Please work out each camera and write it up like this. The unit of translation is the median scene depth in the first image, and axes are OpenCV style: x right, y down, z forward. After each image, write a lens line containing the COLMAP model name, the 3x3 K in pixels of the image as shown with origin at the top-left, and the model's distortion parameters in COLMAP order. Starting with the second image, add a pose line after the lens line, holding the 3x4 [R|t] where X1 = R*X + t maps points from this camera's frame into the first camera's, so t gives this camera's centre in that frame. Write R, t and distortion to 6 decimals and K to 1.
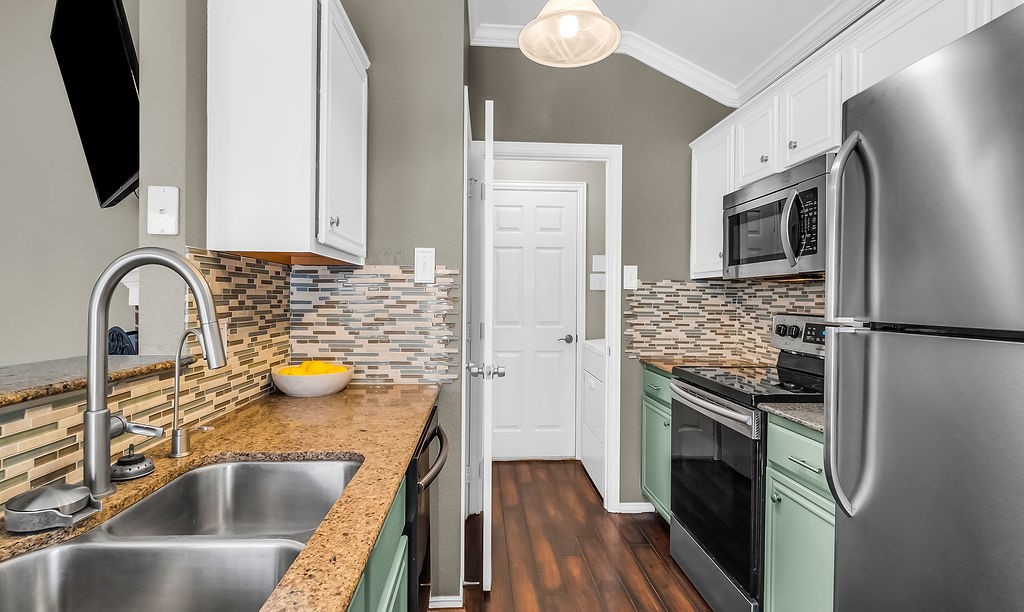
lens RADIAL K [[478.4, 0, 510.7], [0, 478.4, 305.7], [0, 0, 1]] dist [0.002046, -0.001153]
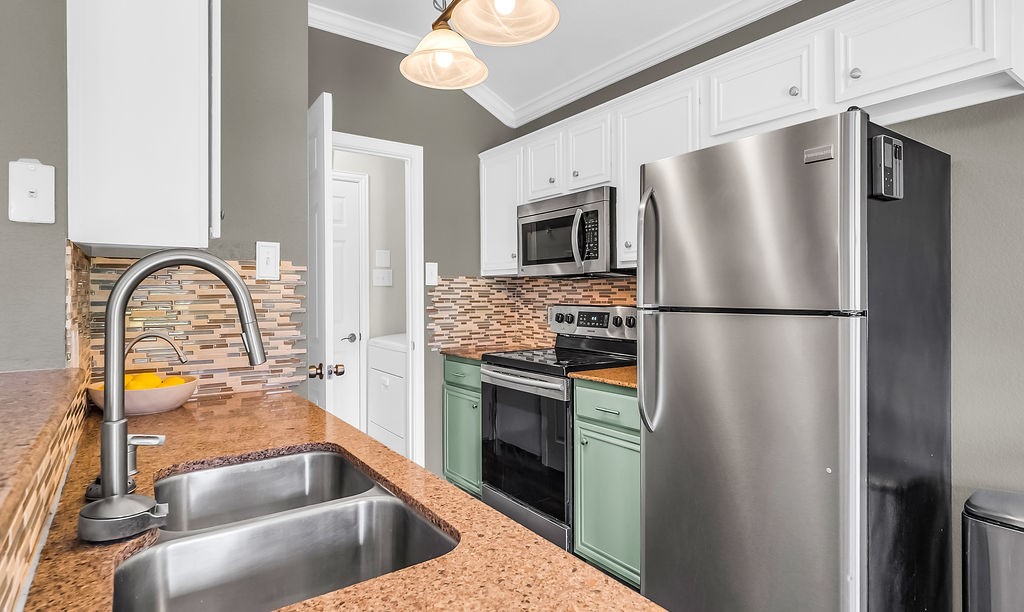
lens RADIAL K [[546.9, 0, 510.6], [0, 546.9, 304.5], [0, 0, 1]] dist [0.007607, -0.000662]
pose [[0.840859, -0.023196, 0.540756, -0.357820], [0.021074, 0.999727, 0.010115, -0.001028], [-0.540843, 0.002891, 0.841118, -0.145394]]
